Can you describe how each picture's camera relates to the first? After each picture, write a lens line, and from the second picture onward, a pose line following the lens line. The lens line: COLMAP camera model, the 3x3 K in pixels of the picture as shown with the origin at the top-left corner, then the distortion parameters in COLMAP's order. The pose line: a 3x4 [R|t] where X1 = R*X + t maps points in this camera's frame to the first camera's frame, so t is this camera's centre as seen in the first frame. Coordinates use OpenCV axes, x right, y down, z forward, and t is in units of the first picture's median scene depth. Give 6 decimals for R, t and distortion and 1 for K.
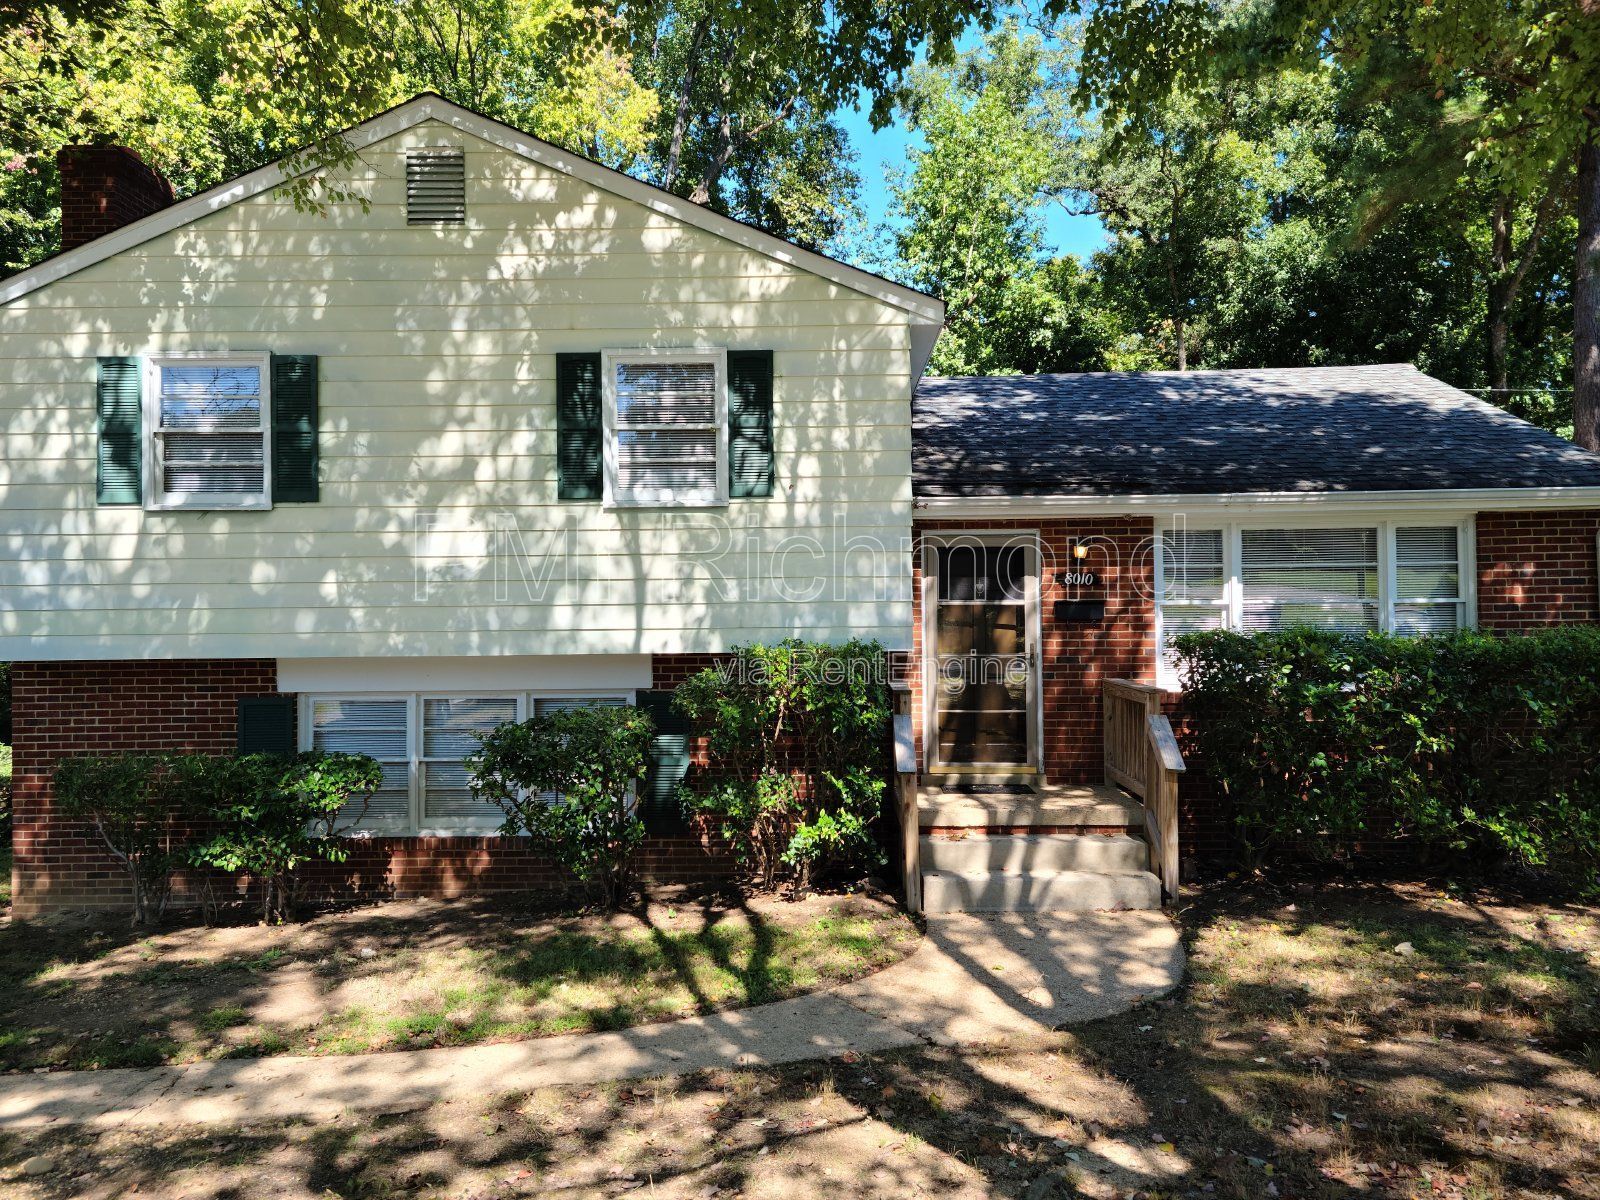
lens RADIAL K [[988.4, 0, 800.8], [0, 988.4, 598.6], [0, 0, 1]] dist [0.019290, -0.000366]
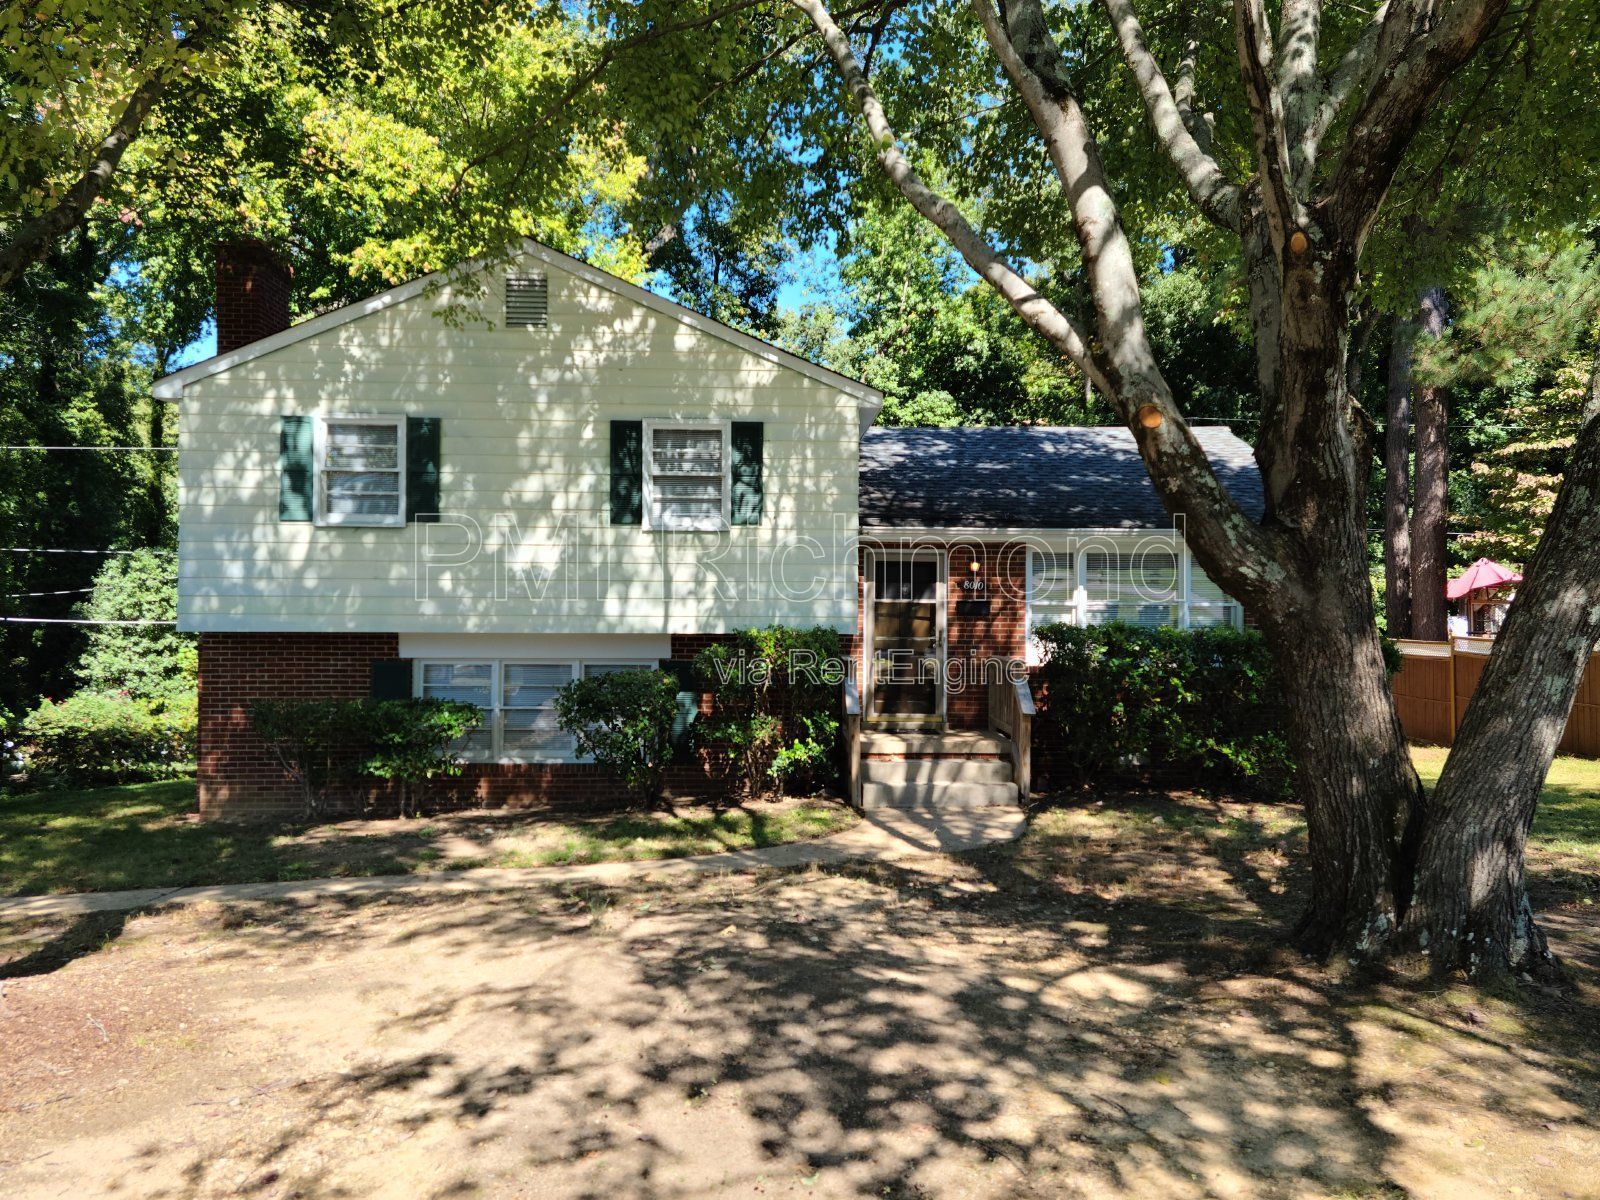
lens RADIAL K [[988.4, 0, 800.8], [0, 988.4, 598.6], [0, 0, 1]] dist [0.019290, -0.000366]
pose [[0.997447, 0.016693, 0.069426, -0.070454], [-0.017501, 0.999786, 0.011041, -0.013335], [-0.069227, -0.012228, 0.997526, -0.435953]]
